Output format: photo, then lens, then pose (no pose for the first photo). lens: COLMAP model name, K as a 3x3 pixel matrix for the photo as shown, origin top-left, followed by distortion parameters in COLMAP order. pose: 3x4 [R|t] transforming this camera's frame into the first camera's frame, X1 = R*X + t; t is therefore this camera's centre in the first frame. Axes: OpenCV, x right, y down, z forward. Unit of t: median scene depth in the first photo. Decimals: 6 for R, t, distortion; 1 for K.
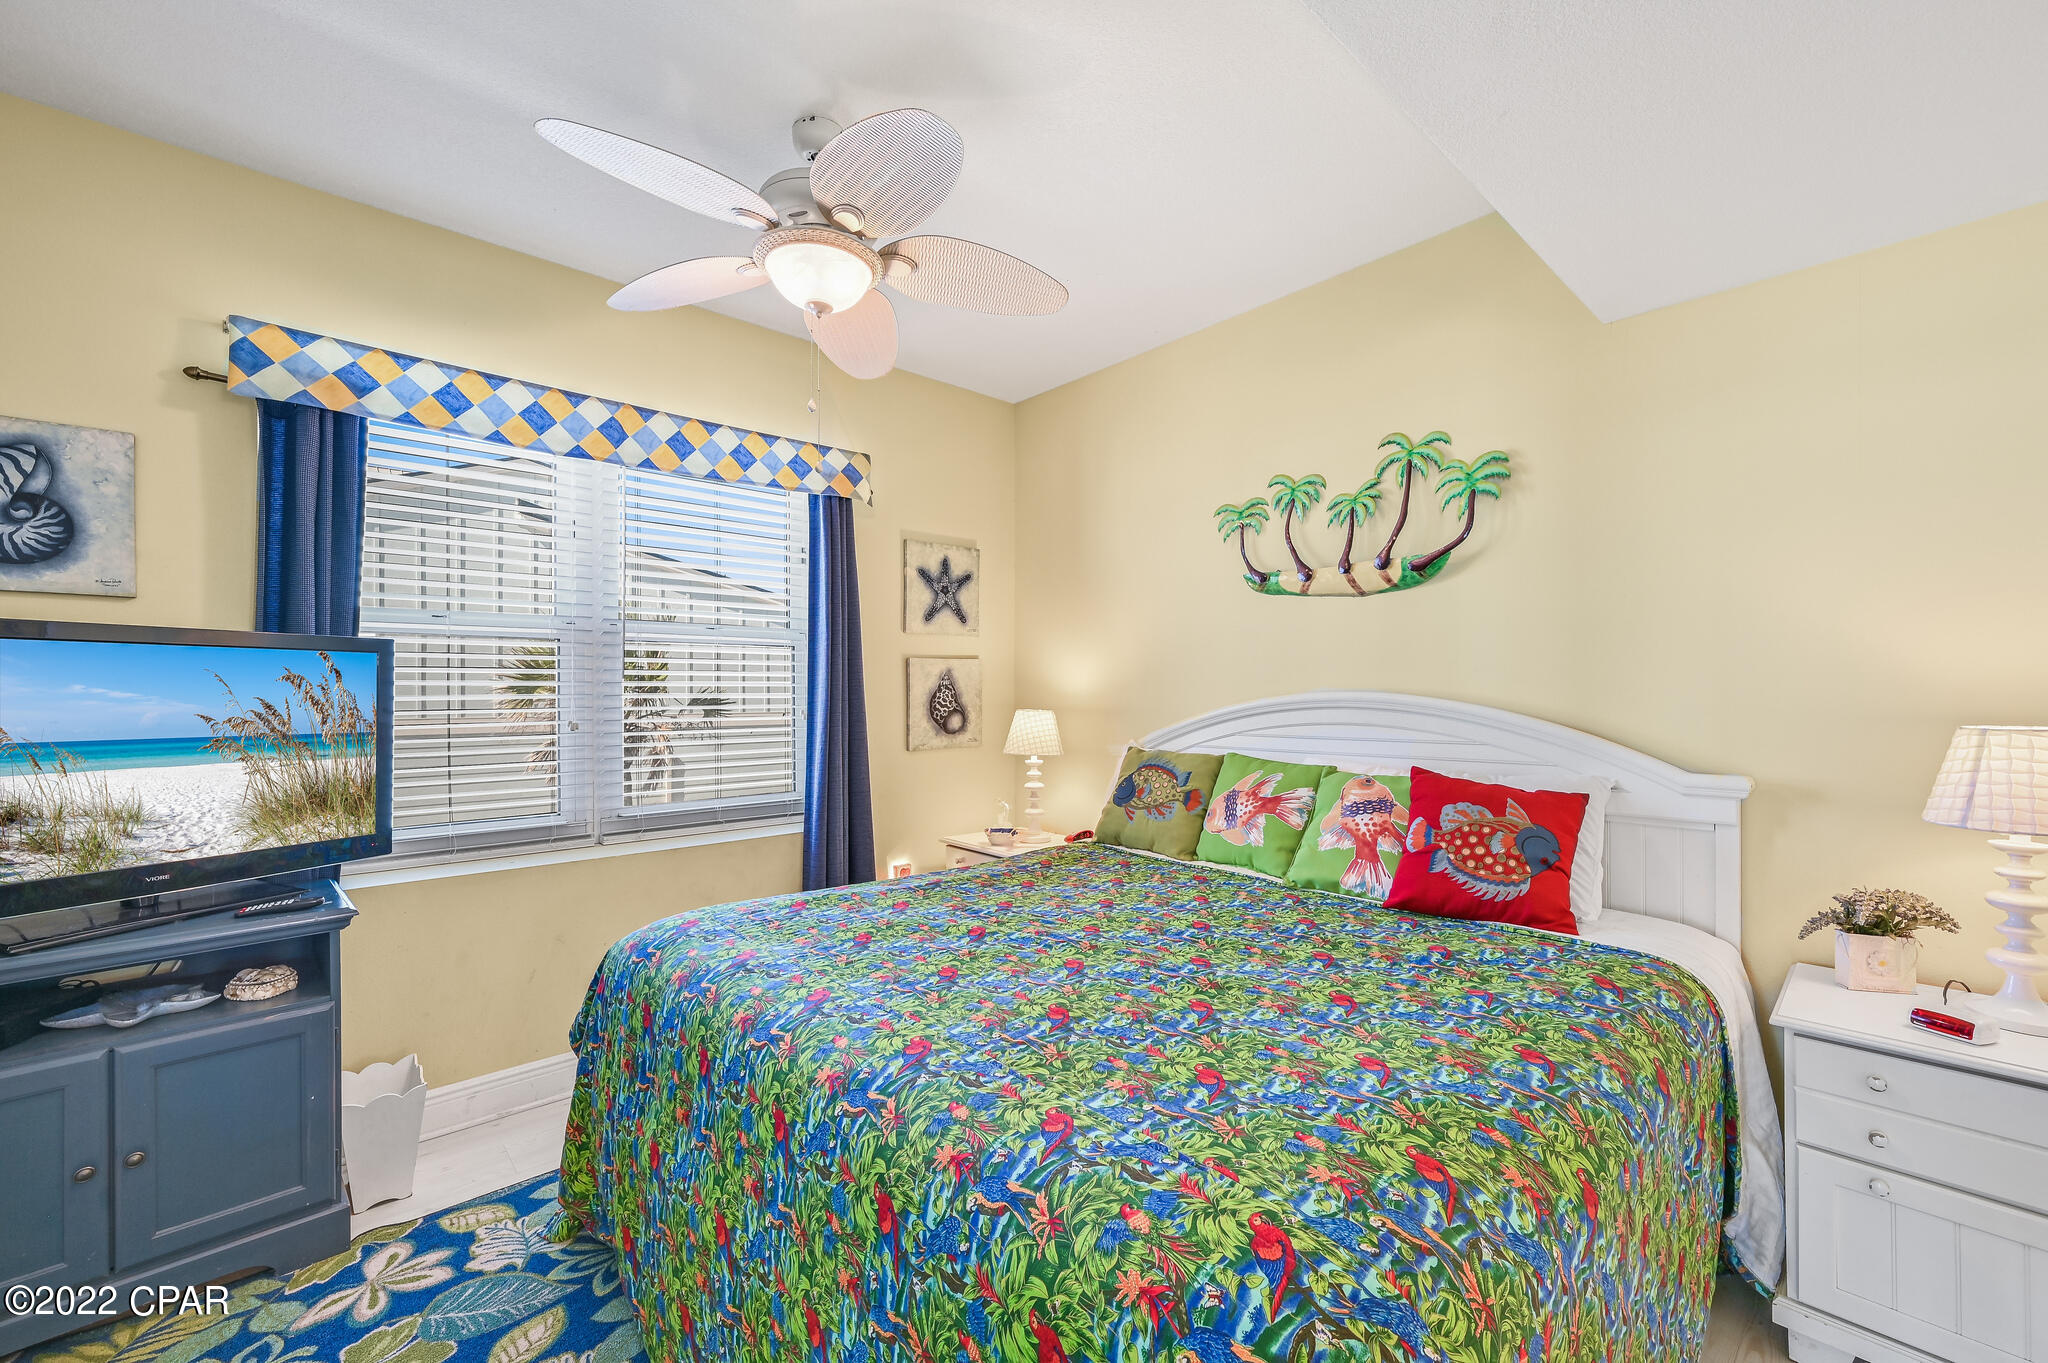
lens RADIAL K [[810.0, 0, 1036.9], [0, 810.0, 676.1], [0, 0, 1]] dist [-0.000797, 0.000007]
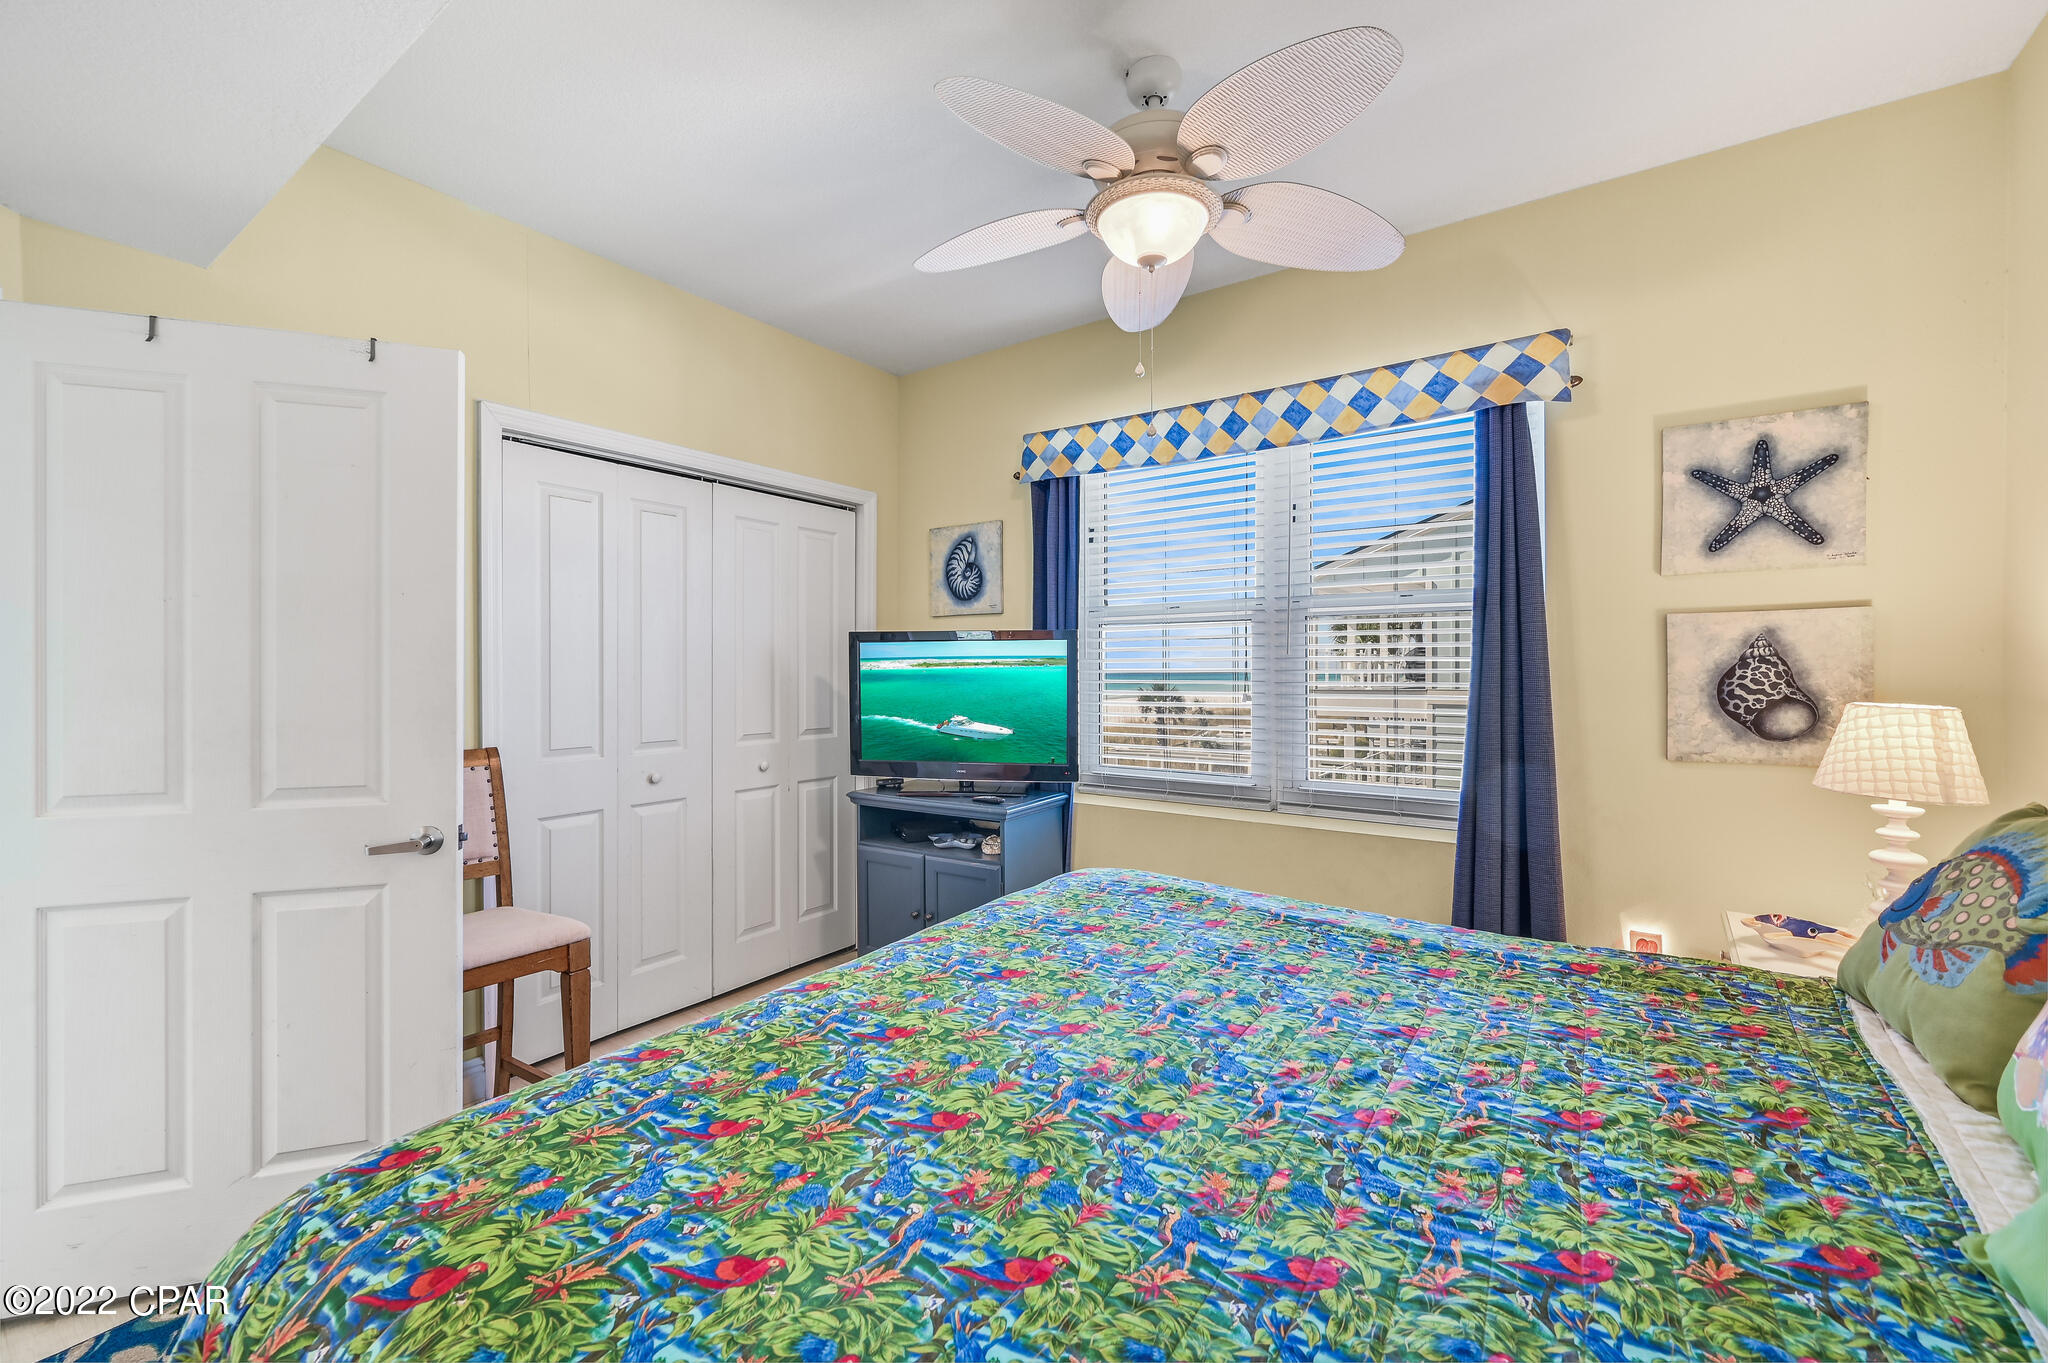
lens RADIAL K [[830.5, 0, 1025.7], [0, 830.5, 658.8], [0, 0, 1]] dist [0.000269, 0.000151]
pose [[0.225710, -0.007076, -0.974169, 0.437009], [0.019800, 0.999800, -0.002674, 0.005228], [0.973993, -0.018685, 0.225805, 0.431577]]
